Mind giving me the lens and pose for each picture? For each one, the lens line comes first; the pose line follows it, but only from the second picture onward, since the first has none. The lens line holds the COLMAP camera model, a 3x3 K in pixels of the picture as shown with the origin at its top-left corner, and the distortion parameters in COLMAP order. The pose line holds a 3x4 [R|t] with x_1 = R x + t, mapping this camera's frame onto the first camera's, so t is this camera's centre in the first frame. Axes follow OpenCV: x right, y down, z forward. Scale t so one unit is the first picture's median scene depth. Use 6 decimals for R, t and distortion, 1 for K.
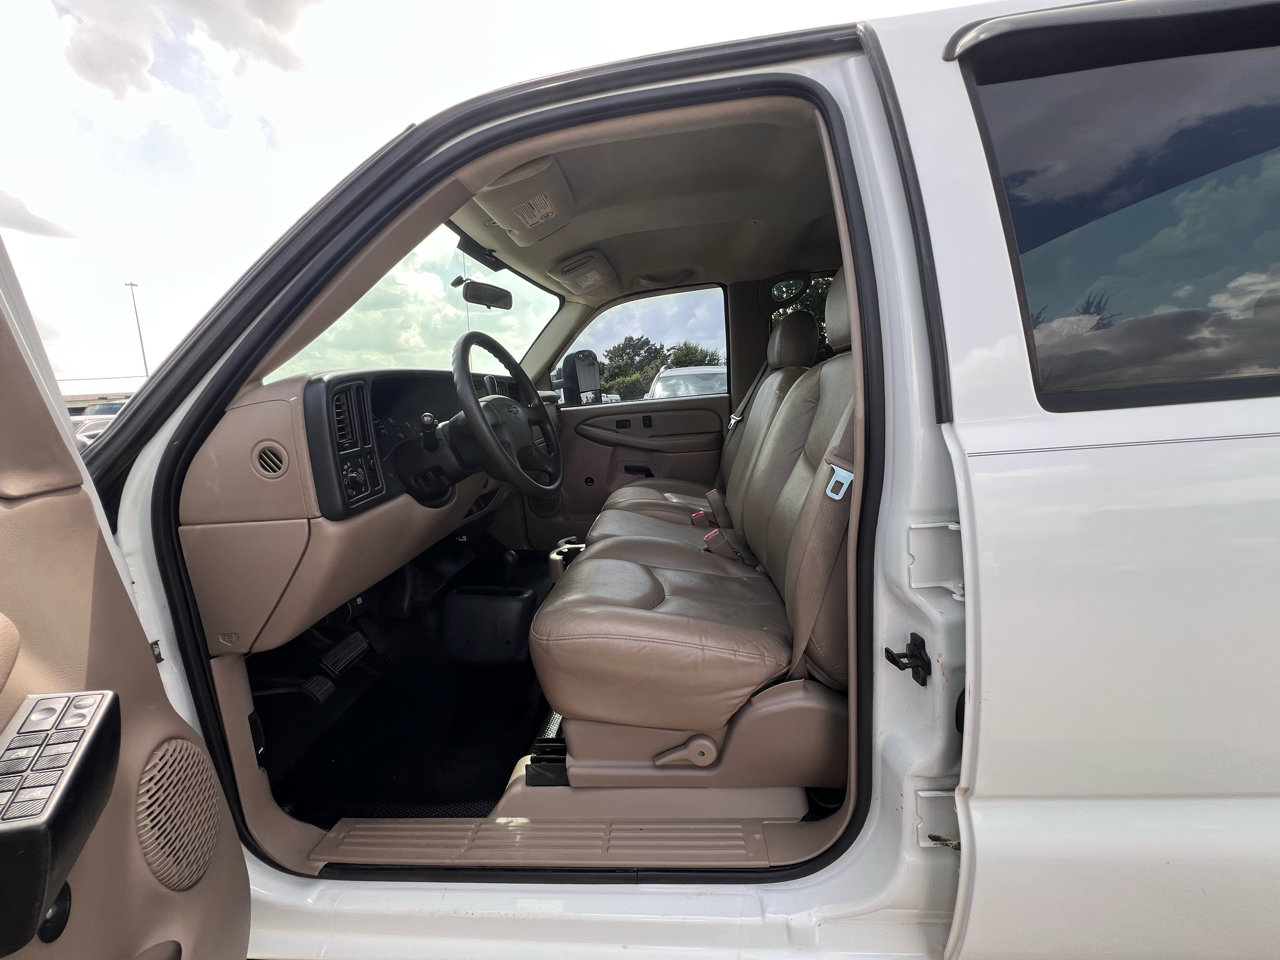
lens RADIAL K [[509.8, 0, 641.2], [0, 509.8, 477.0], [0, 0, 1]] dist [0.001141, 0.000981]
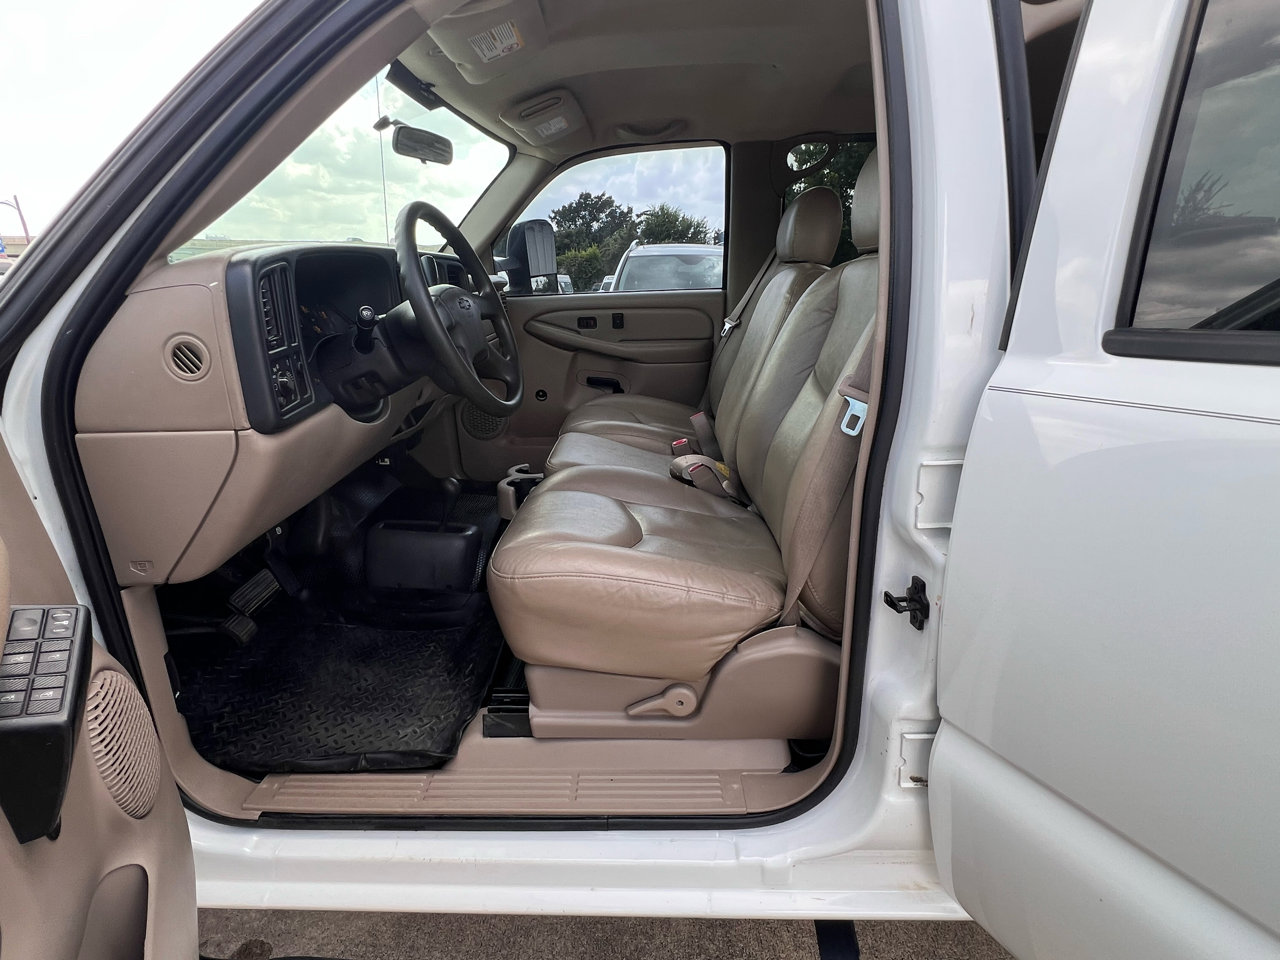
lens RADIAL K [[672.2, 0, 638.6], [0, 672.2, 481.0], [0, 0, 1]] dist [0.004434, -0.001050]
pose [[0.997128, 0.031816, 0.068728, -0.051277], [-0.040707, 0.990399, 0.132105, -0.008136], [-0.063866, -0.134523, 0.988850, -0.133576]]
